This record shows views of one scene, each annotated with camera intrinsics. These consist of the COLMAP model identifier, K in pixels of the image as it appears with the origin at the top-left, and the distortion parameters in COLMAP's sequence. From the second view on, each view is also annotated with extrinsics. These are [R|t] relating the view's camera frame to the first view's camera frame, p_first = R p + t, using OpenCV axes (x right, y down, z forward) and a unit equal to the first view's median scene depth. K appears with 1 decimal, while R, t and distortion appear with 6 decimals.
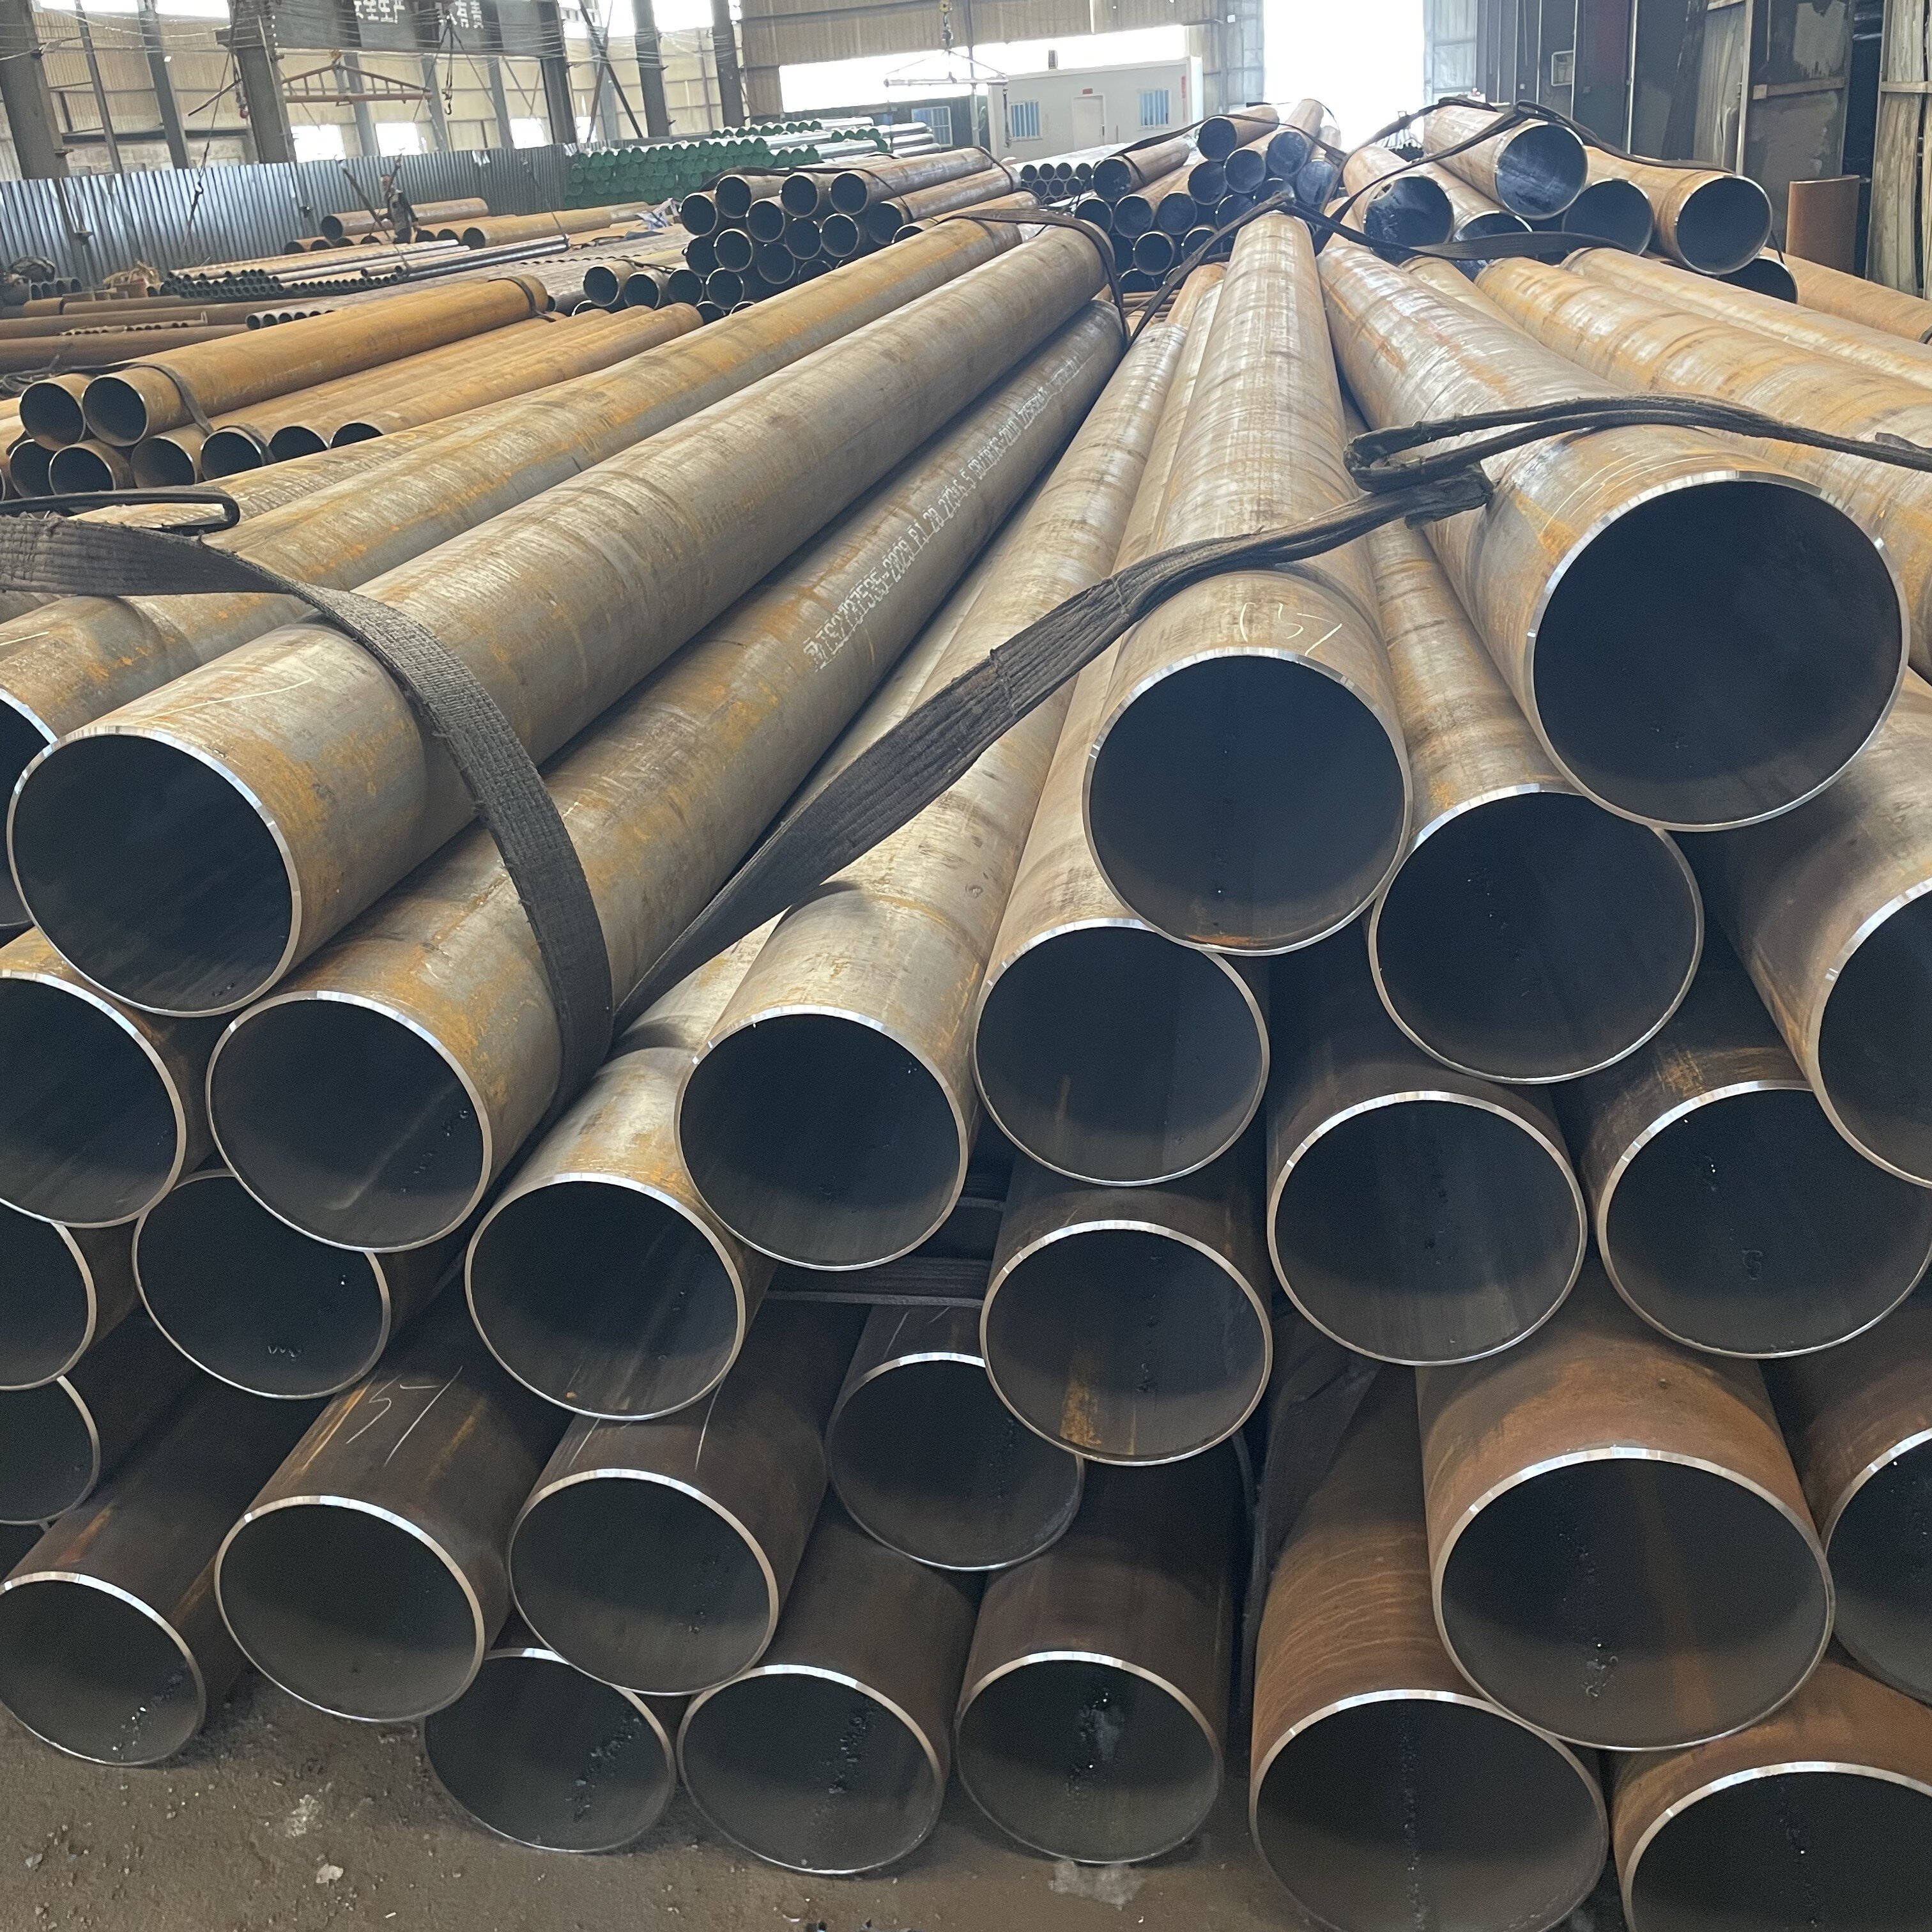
lens RADIAL K [[1992.8, 0, 966.0], [0, 1992.8, 966.0], [0, 0, 1]] dist [0.086368, -0.111159]
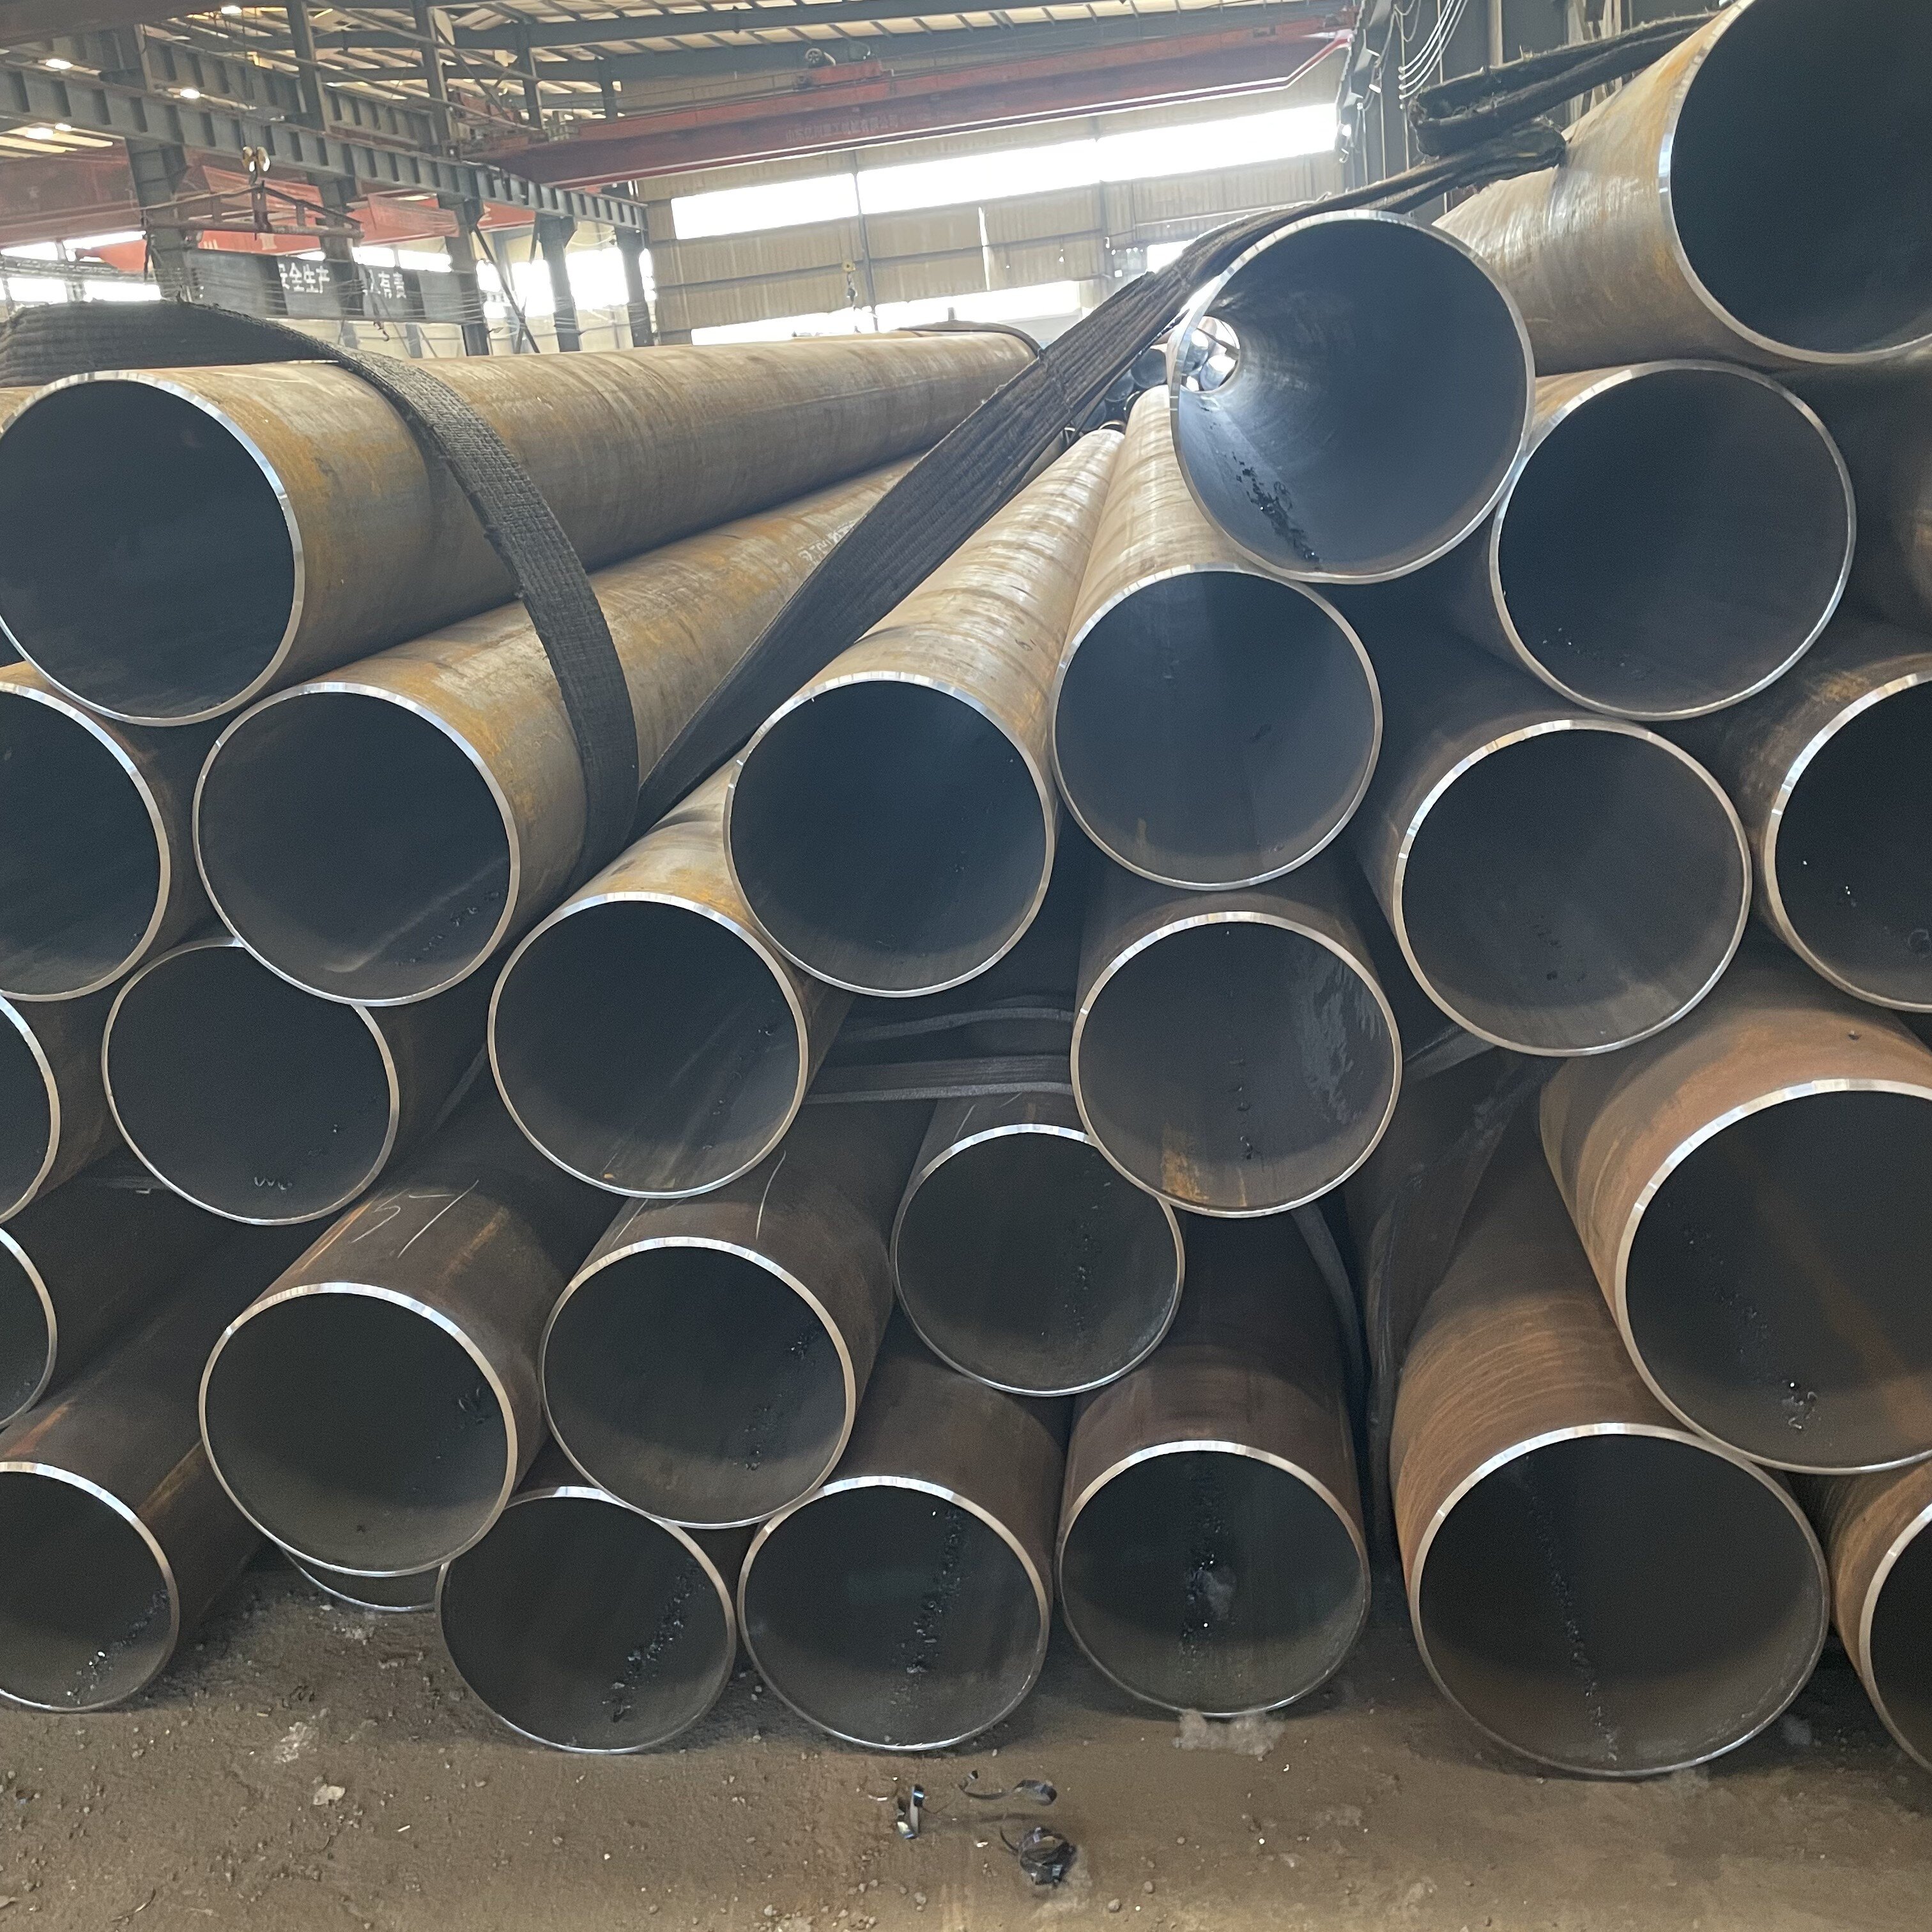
lens RADIAL K [[1984.2, 0, 958.7], [0, 1984.2, 964.3], [0, 0, 1]] dist [0.086441, -0.112067]
pose [[0.998390, -0.042845, 0.037164, -0.068162], [0.047370, 0.990259, -0.130935, 0.232530], [-0.031192, 0.132485, 0.990694, 0.108807]]
